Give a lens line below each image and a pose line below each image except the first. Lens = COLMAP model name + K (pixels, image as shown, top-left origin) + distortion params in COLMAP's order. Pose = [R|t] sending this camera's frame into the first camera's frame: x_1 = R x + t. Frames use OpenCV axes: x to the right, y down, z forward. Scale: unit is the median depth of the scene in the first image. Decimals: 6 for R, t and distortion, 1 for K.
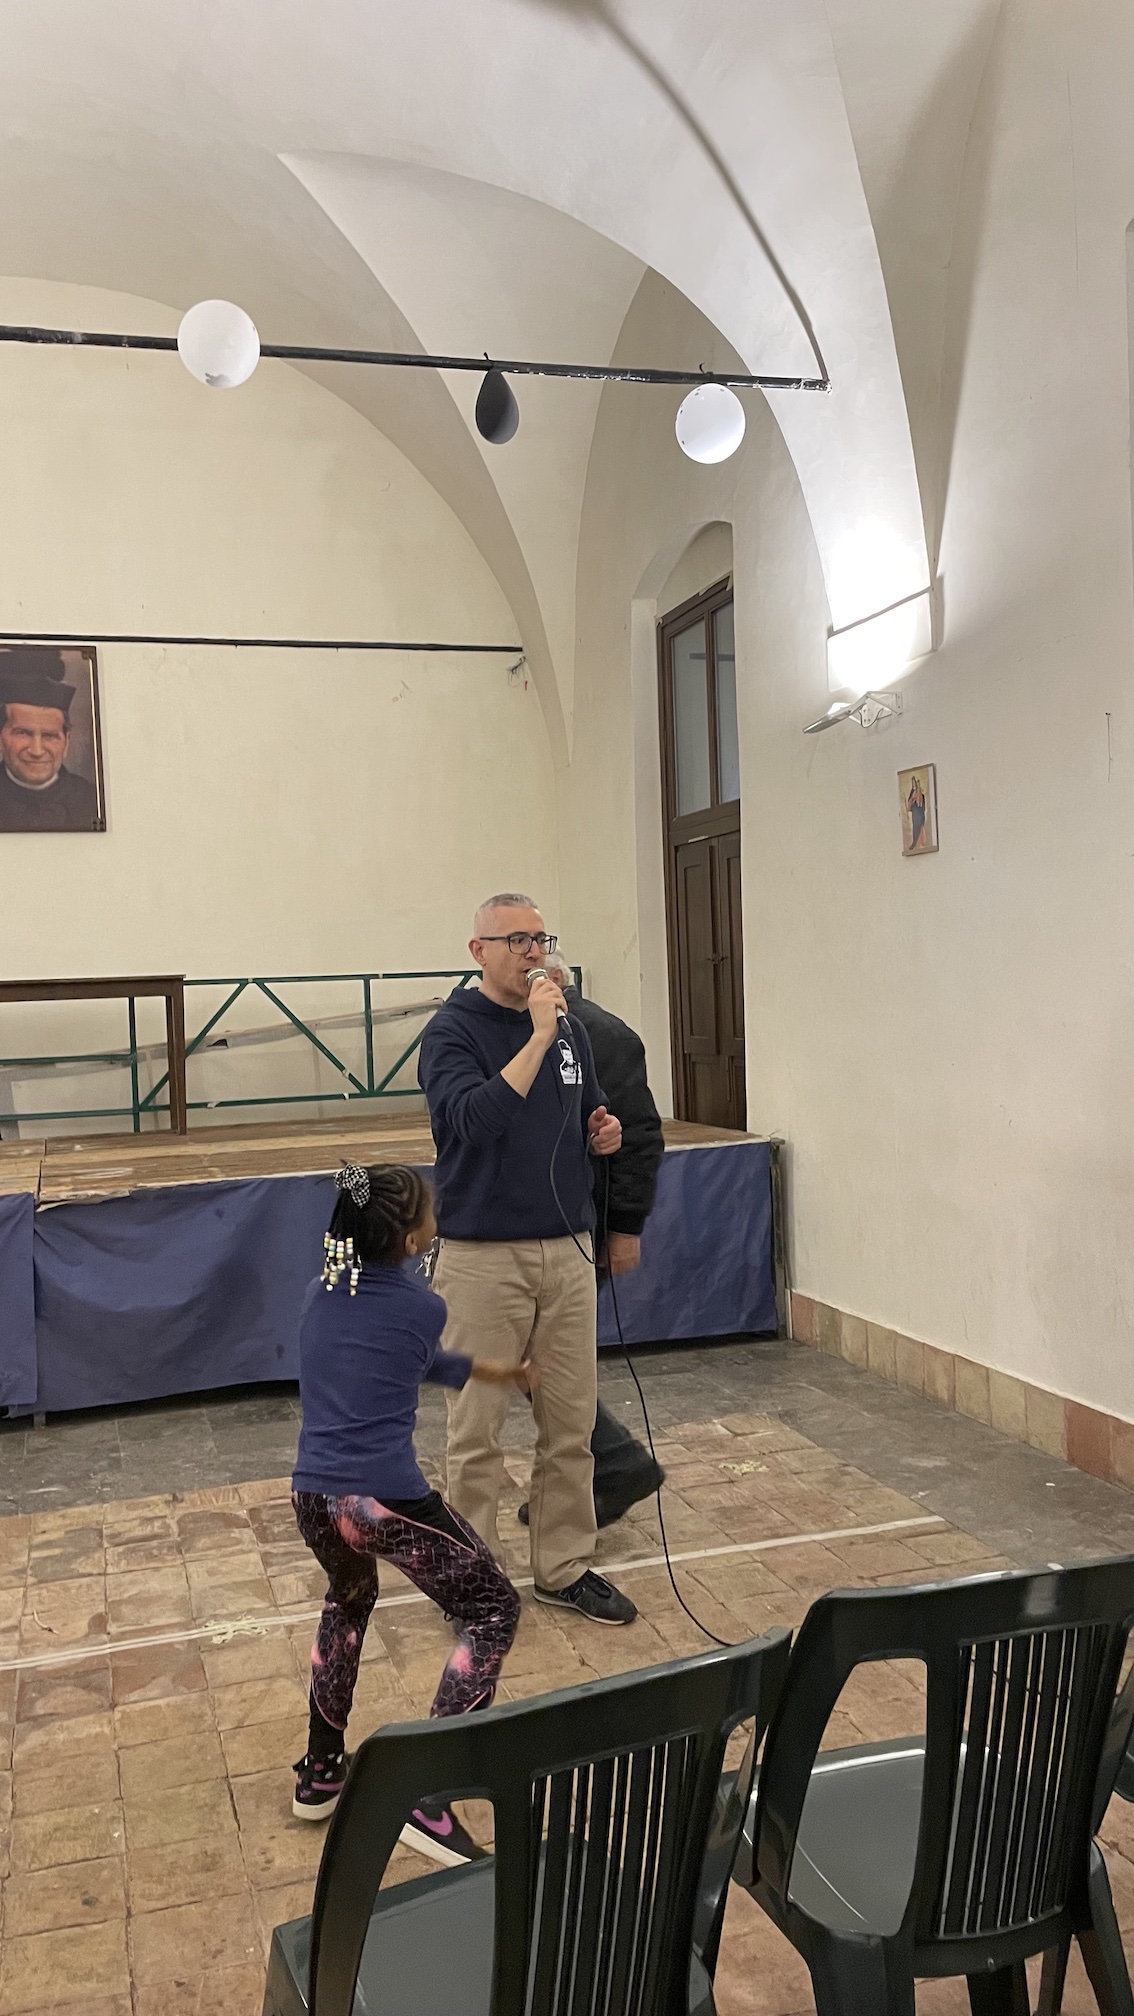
lens RADIAL K [[1578.7, 0, 567.0], [0, 1578.7, 1008.0], [0, 0, 1]] dist [0.112634, -0.144316]
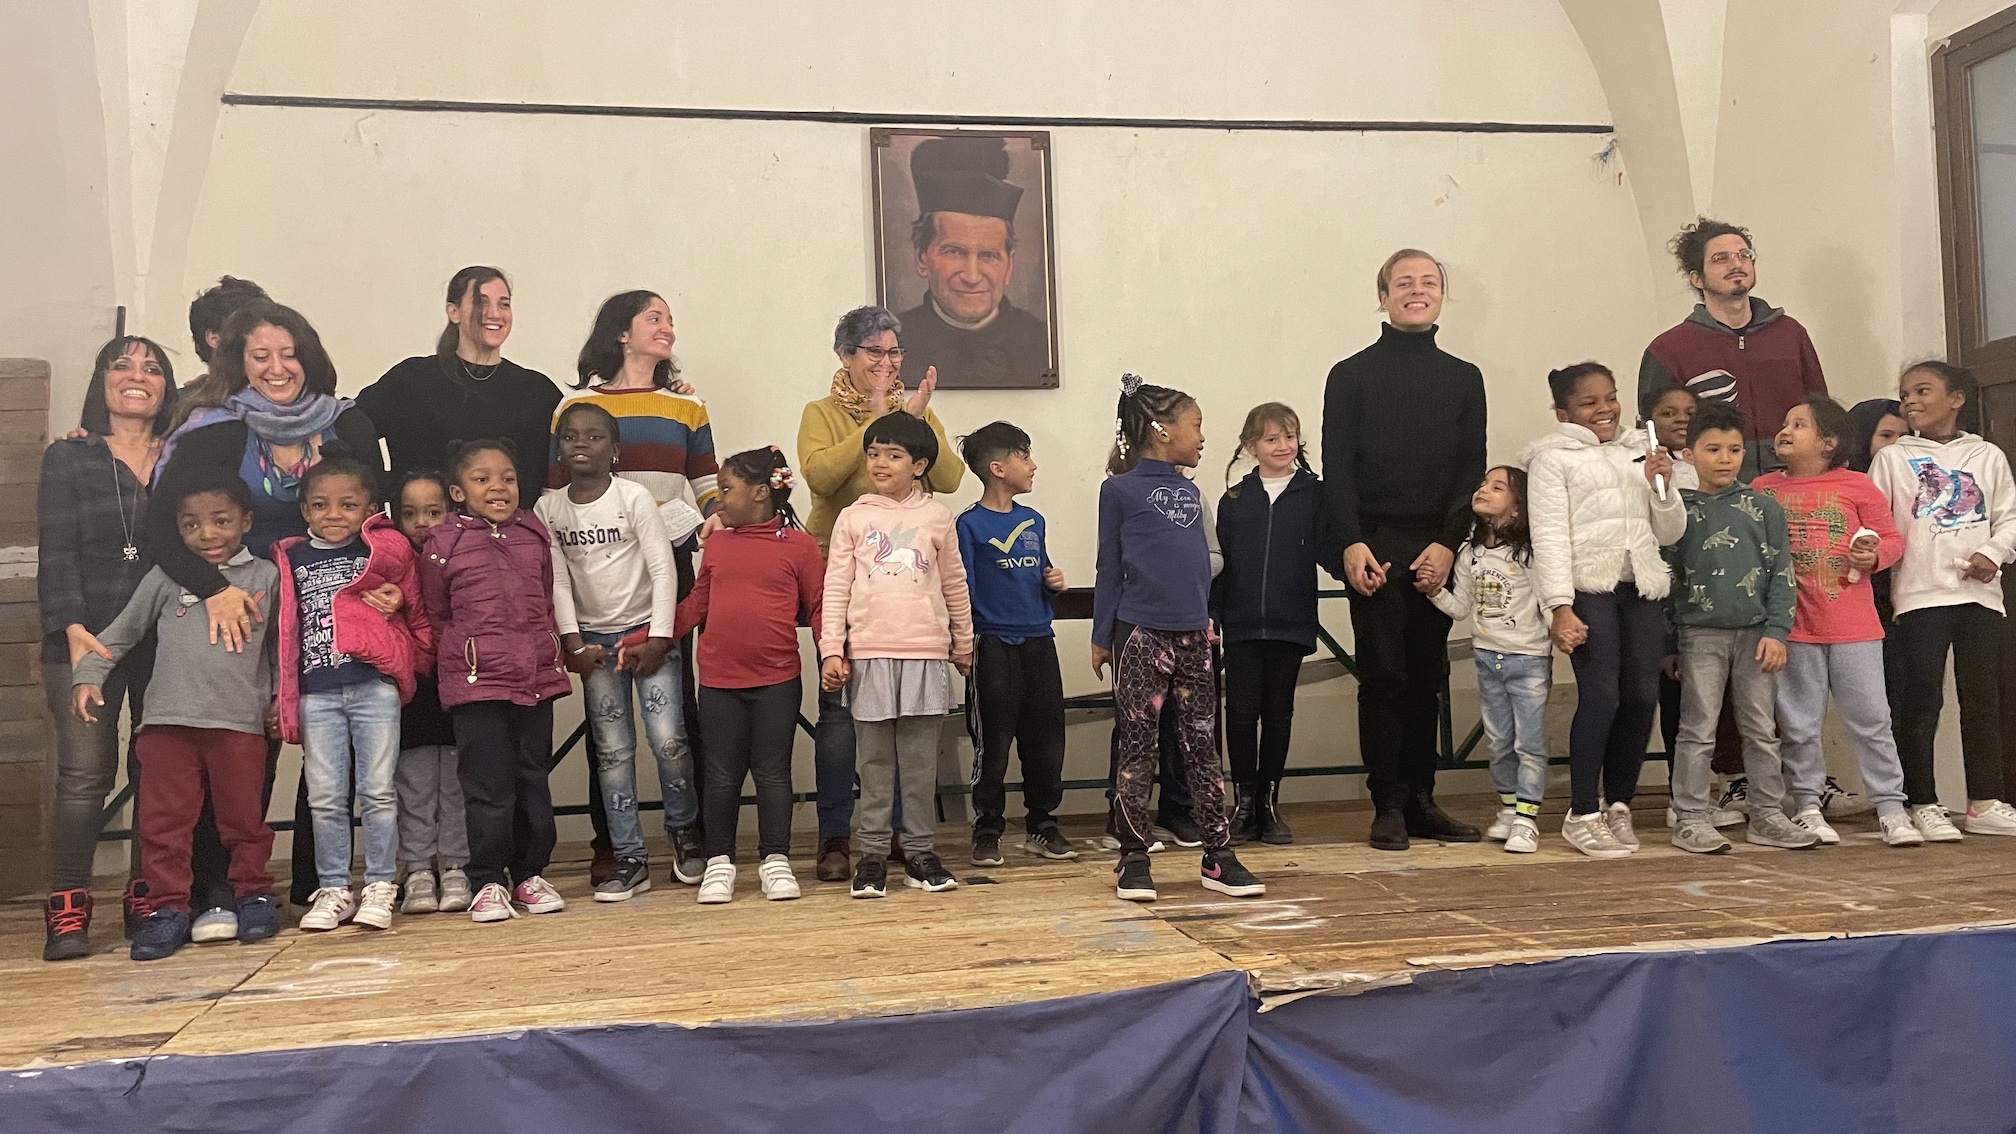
lens RADIAL K [[1578.7, 0, 1008.0], [0, 1578.7, 567.0], [0, 0, 1]] dist [0.112634, -0.144316]
pose [[0.993965, 0.002199, -0.109671, -0.235653], [-0.007022, 0.999024, -0.043609, 0.001125], [0.109468, 0.044116, 0.993011, 0.296325]]
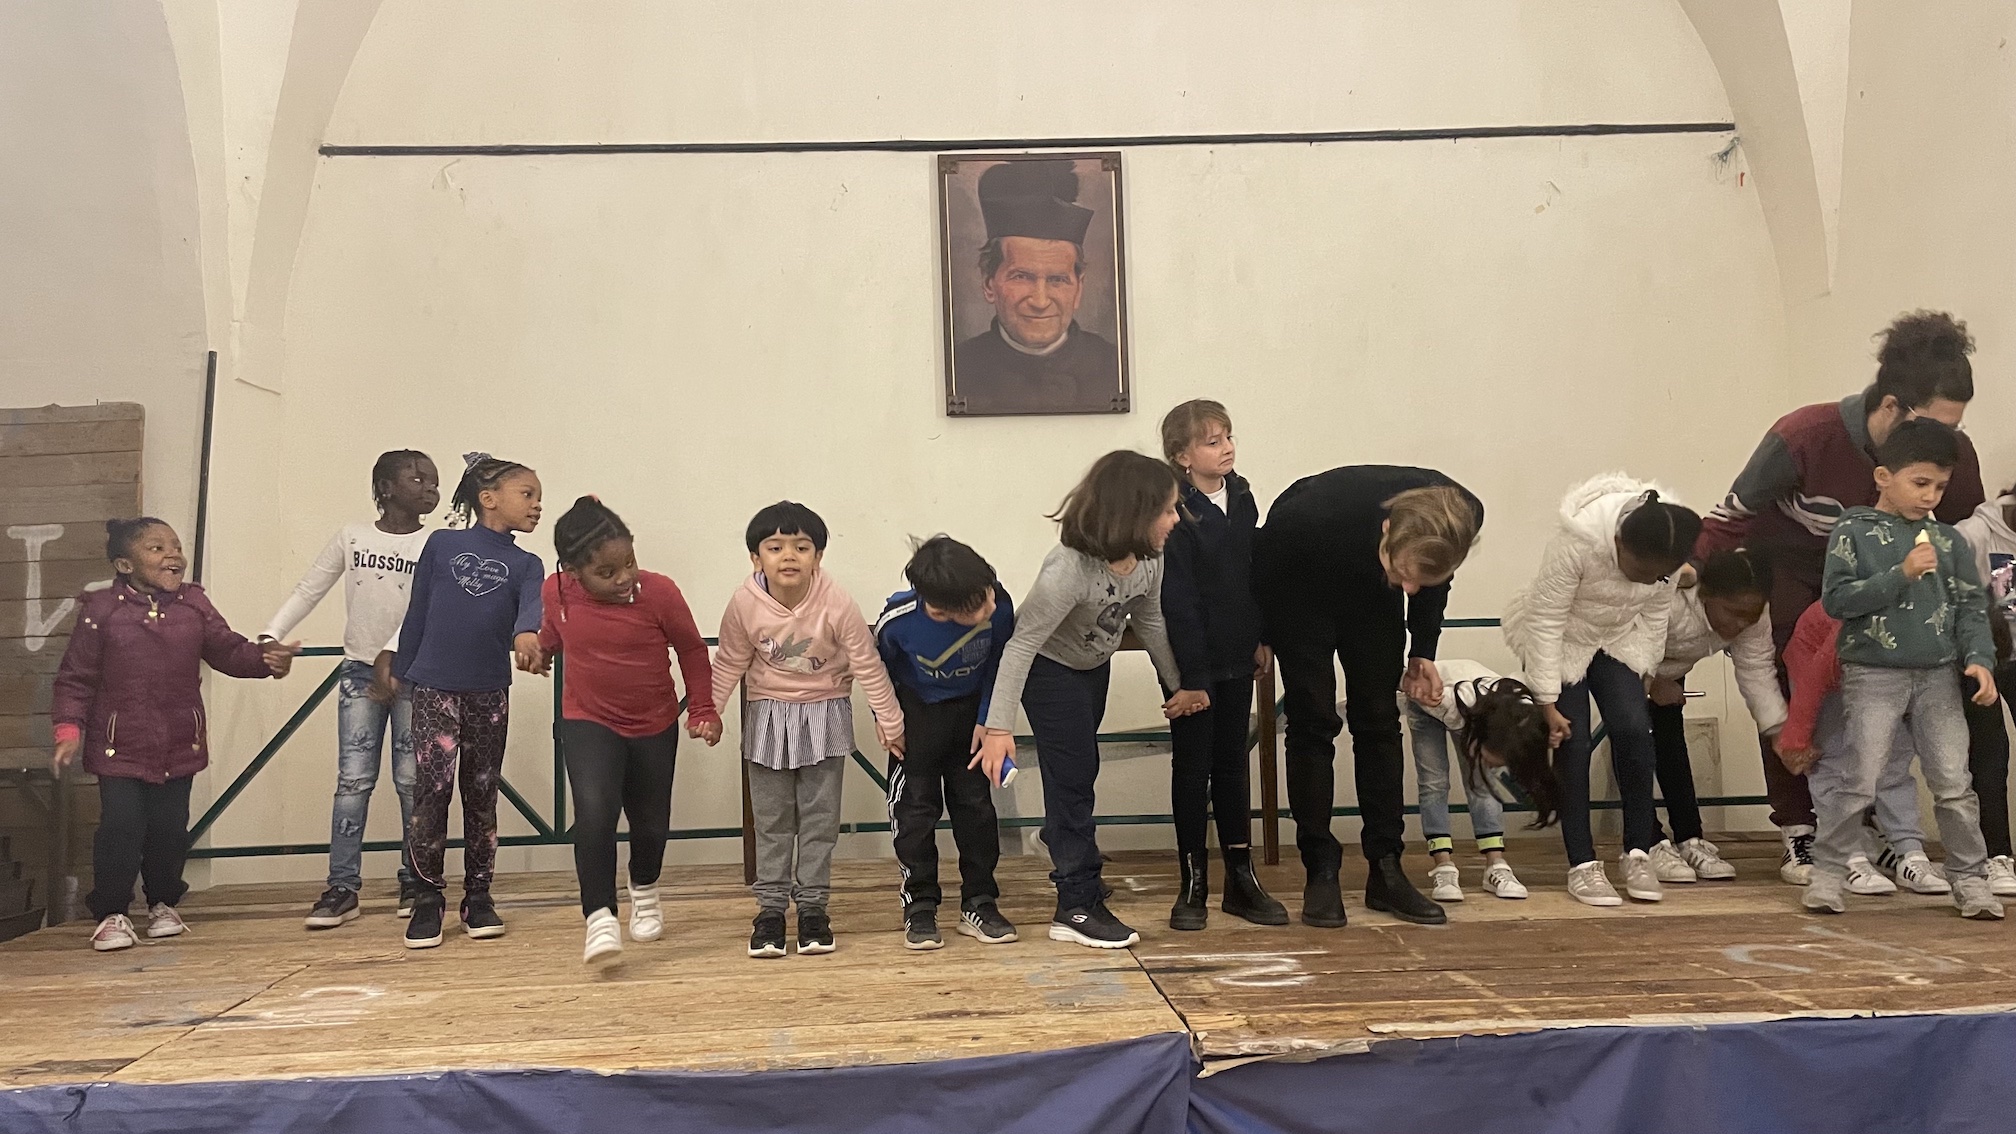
lens RADIAL K [[1582.5, 0, 1008.0], [0, 1582.5, 567.0], [0, 0, 1]] dist [0.114107, -0.148764]
pose [[0.971954, -0.000966, -0.235170, -0.178403], [-0.011501, 0.998600, -0.051631, -0.005825], [0.234891, 0.052888, 0.970582, 0.314647]]
